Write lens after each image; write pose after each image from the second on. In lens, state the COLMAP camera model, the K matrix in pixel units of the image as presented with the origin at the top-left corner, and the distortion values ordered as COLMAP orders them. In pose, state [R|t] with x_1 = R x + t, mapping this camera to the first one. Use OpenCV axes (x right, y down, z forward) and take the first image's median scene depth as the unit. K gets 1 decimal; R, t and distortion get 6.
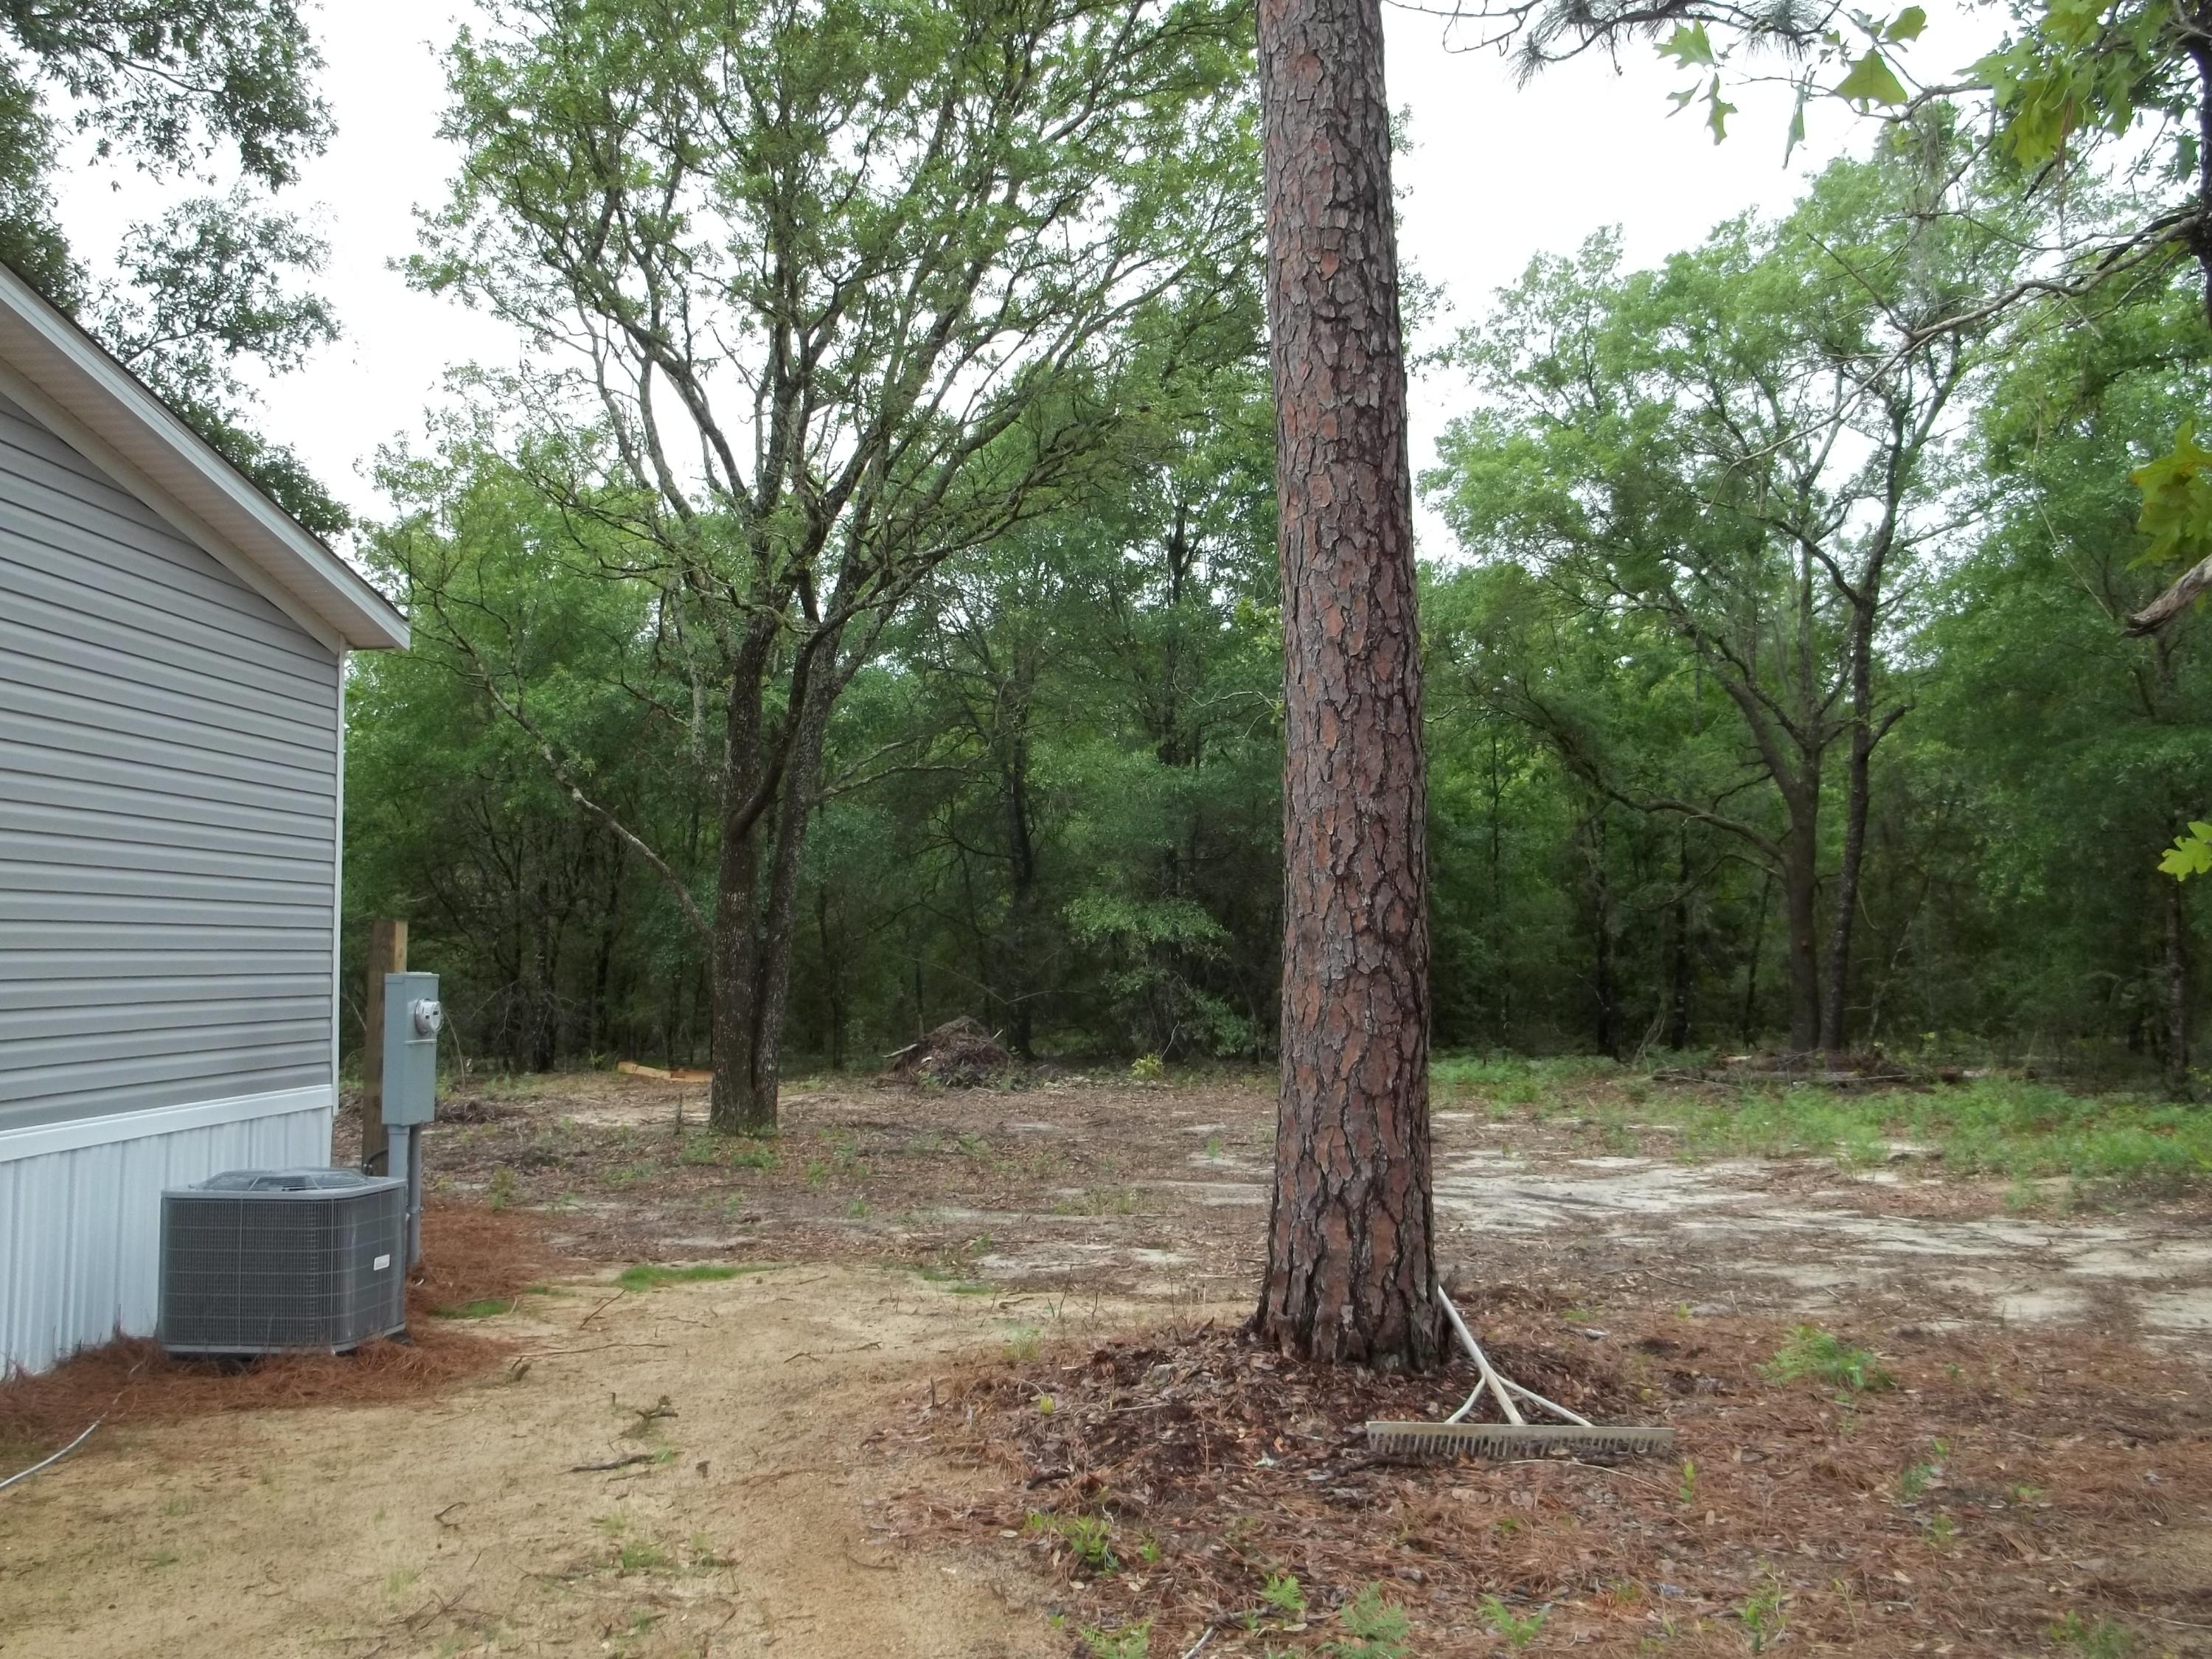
lens RADIAL K [[2199.2, 0, 1106.0], [0, 2199.2, 829.5], [0, 0, 1]] dist [-0.104790, 0.156713]
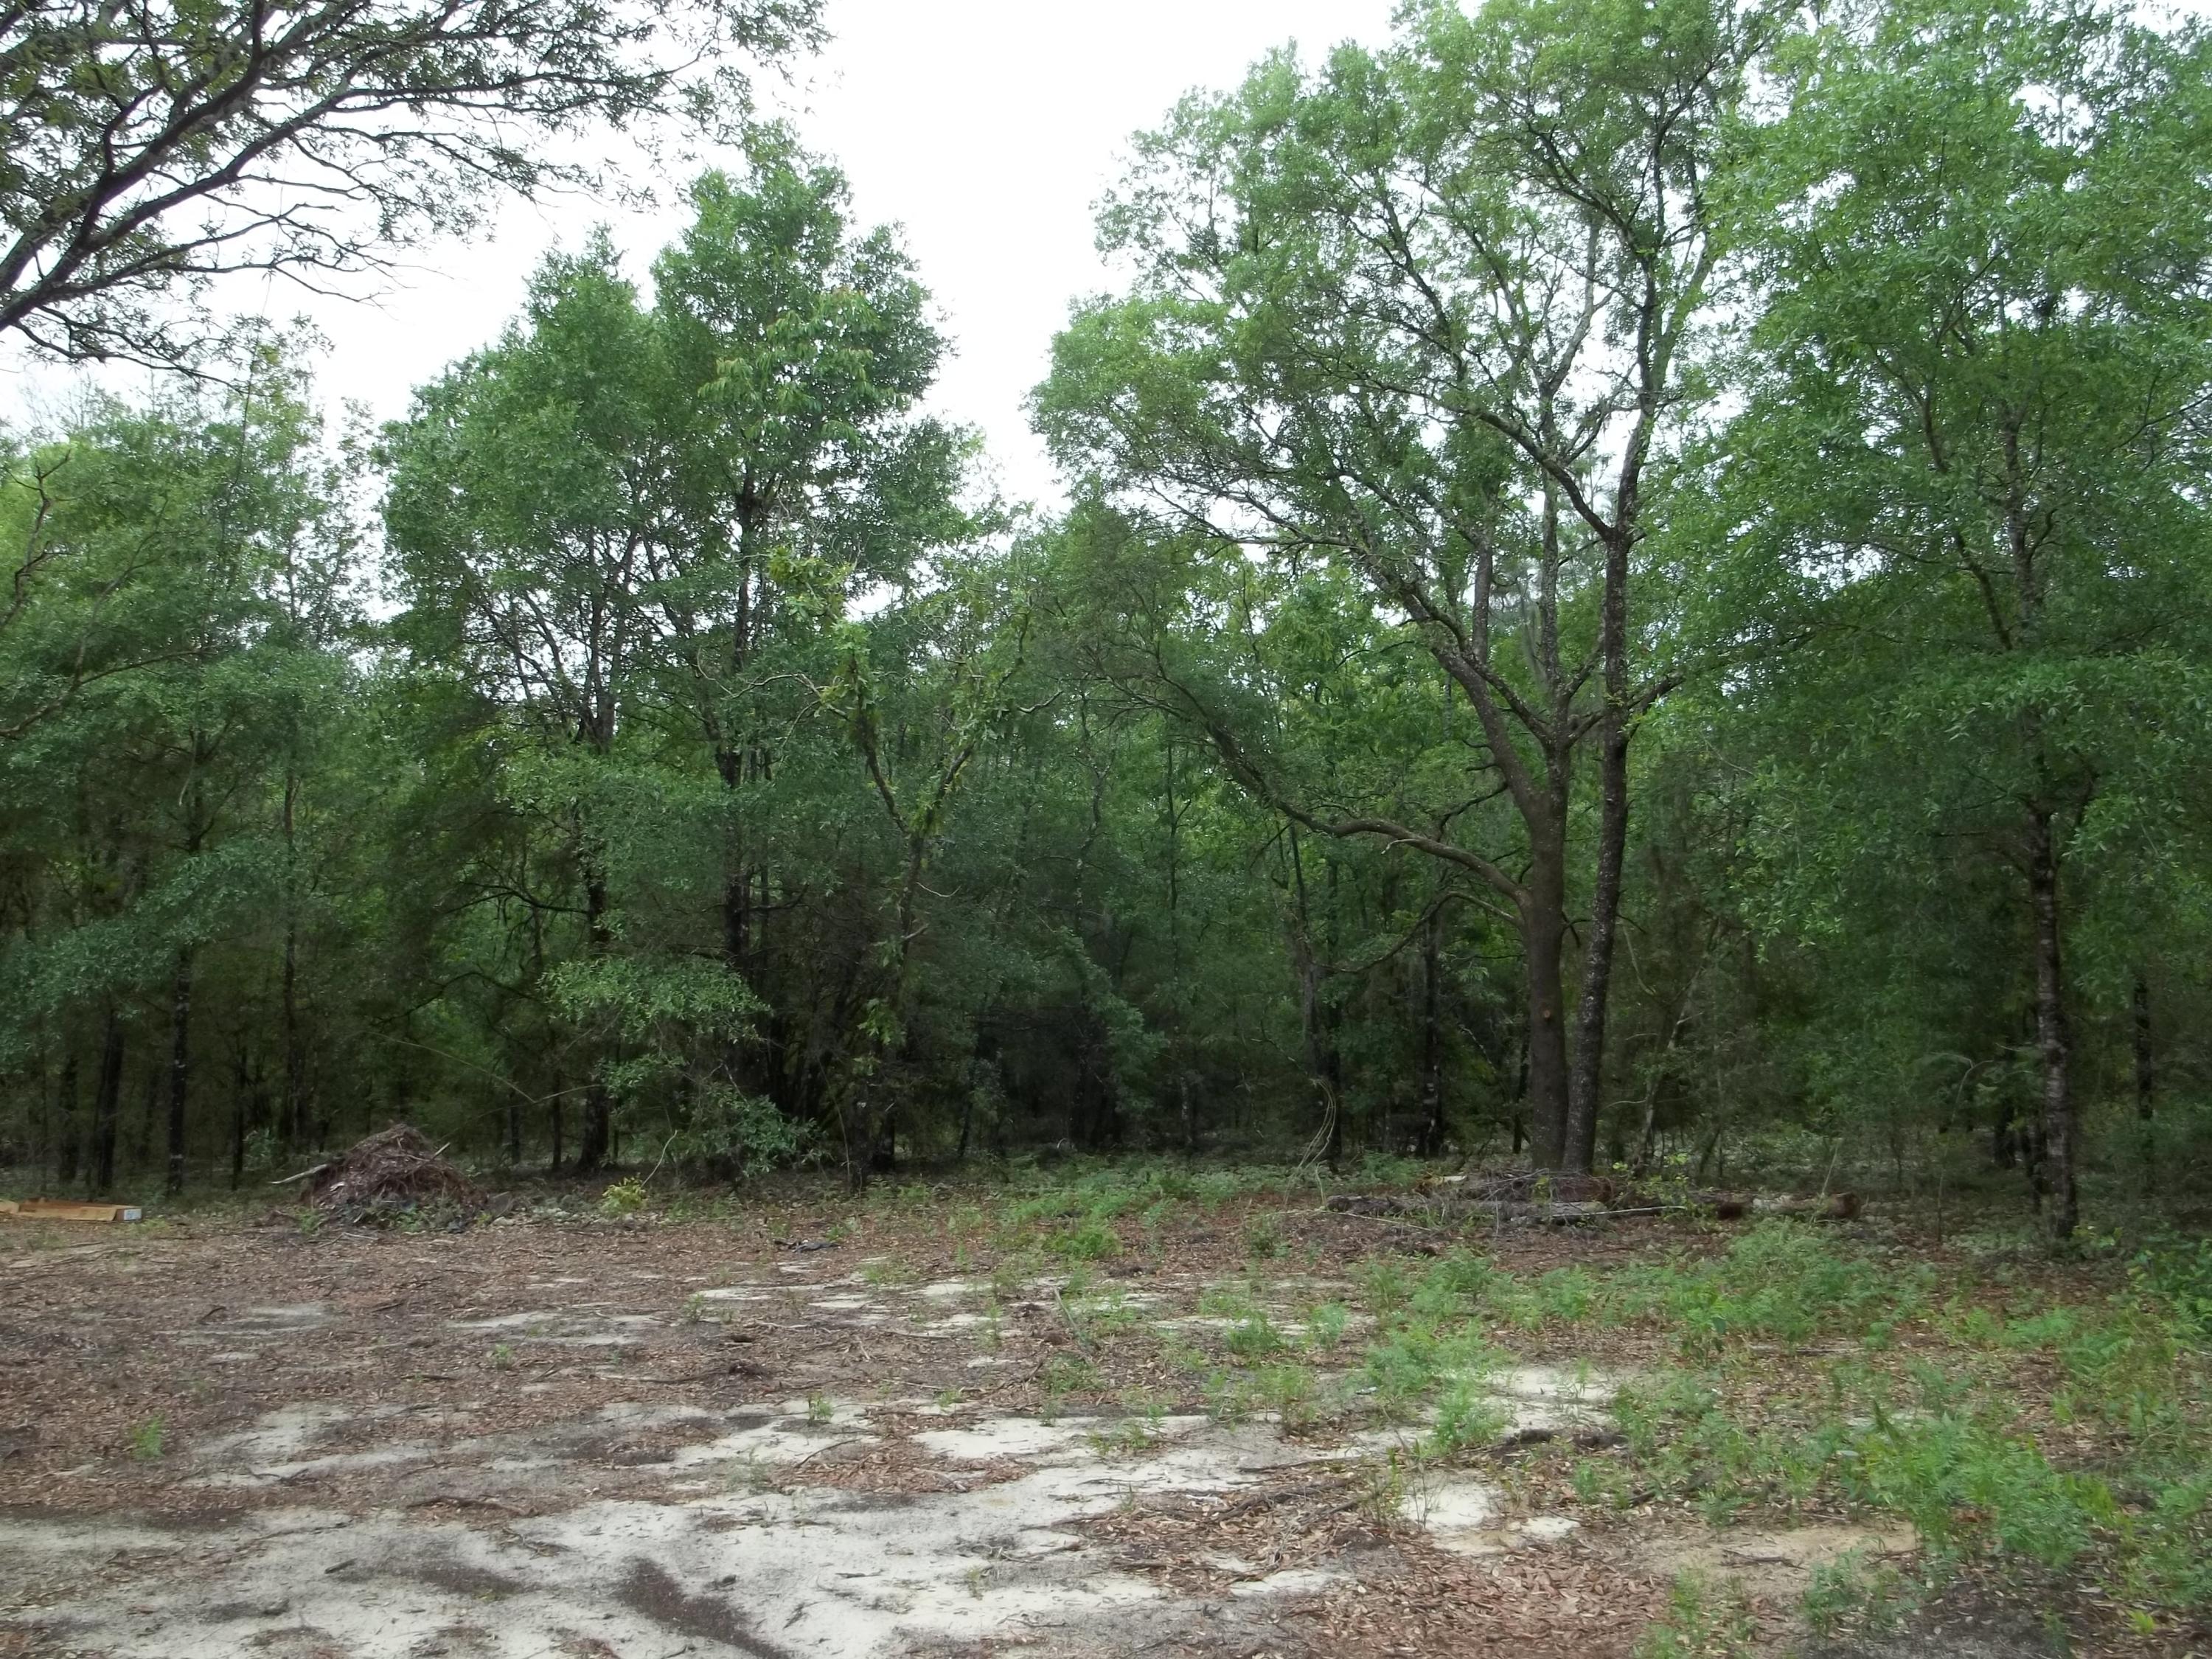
lens RADIAL K [[2199.2, 0, 1106.0], [0, 2199.2, 829.5], [0, 0, 1]] dist [-0.104790, 0.156713]
pose [[0.998817, -0.005729, 0.048285, 0.184505], [0.007370, 0.999399, -0.033878, 0.019228], [-0.048062, 0.034194, 0.998259, 0.372420]]
